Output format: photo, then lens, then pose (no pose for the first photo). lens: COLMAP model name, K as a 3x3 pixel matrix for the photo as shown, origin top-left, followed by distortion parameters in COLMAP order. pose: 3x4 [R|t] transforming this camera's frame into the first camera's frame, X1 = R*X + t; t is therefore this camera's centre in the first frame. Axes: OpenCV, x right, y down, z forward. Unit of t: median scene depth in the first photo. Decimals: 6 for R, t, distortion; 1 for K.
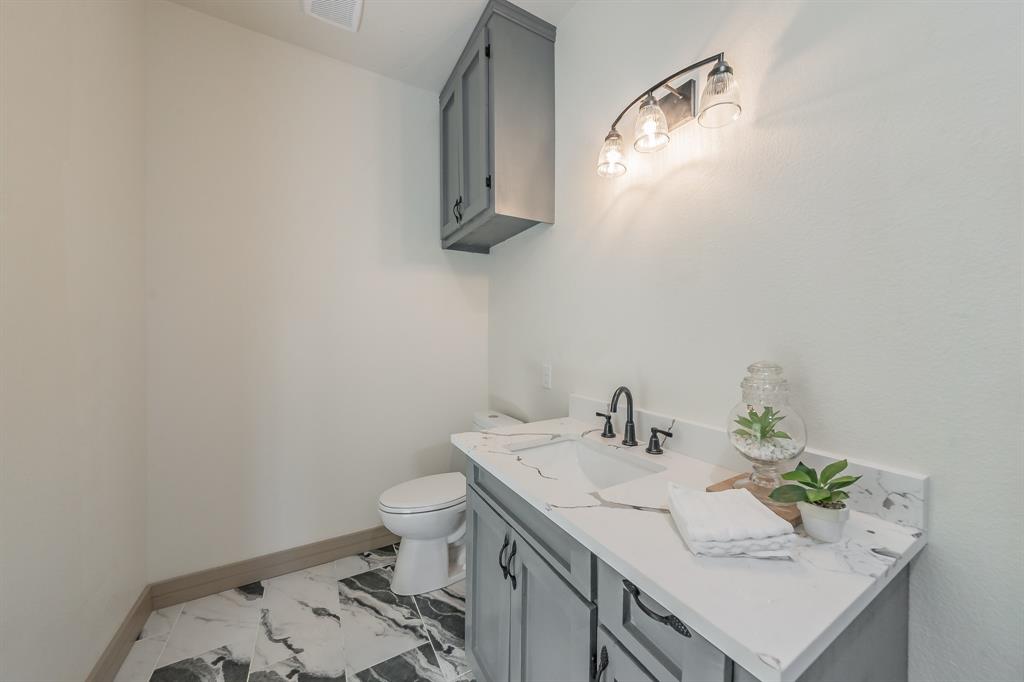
lens RADIAL K [[359.4, 0, 514.8], [0, 359.4, 339.9], [0, 0, 1]] dist [-0.000369, 0.000044]
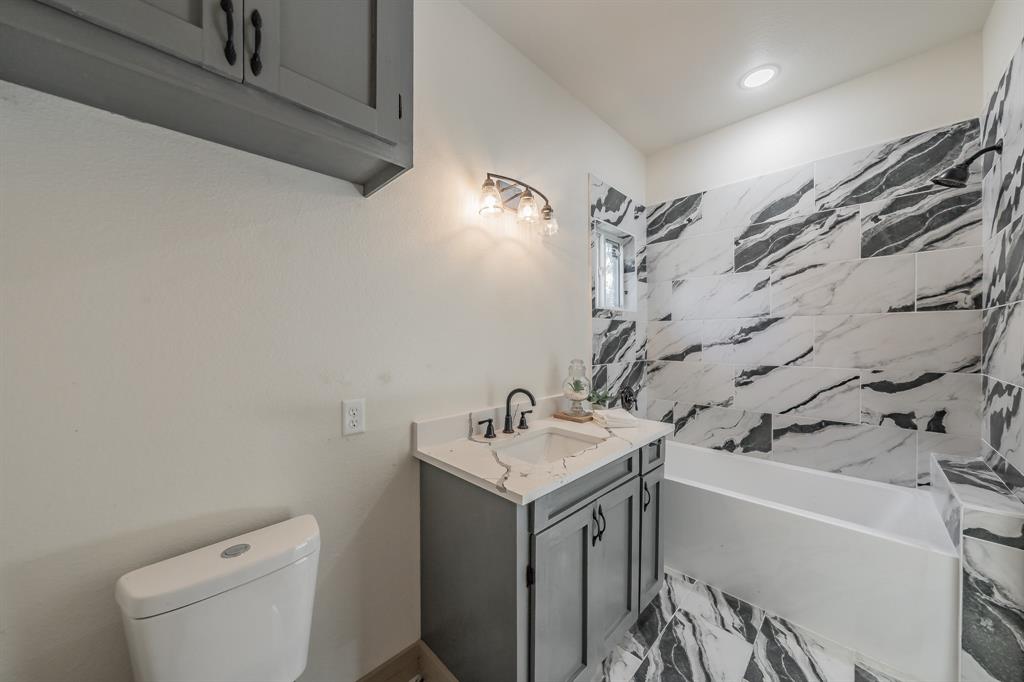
lens RADIAL K [[363.1, 0, 509.9], [0, 363.1, 338.8], [0, 0, 1]] dist [-0.000714, 0.000653]
pose [[-0.268329, -0.011401, 0.963260, -1.002689], [0.011704, 0.999818, 0.015094, -0.077970], [-0.963256, 0.015324, -0.268147, 1.385951]]
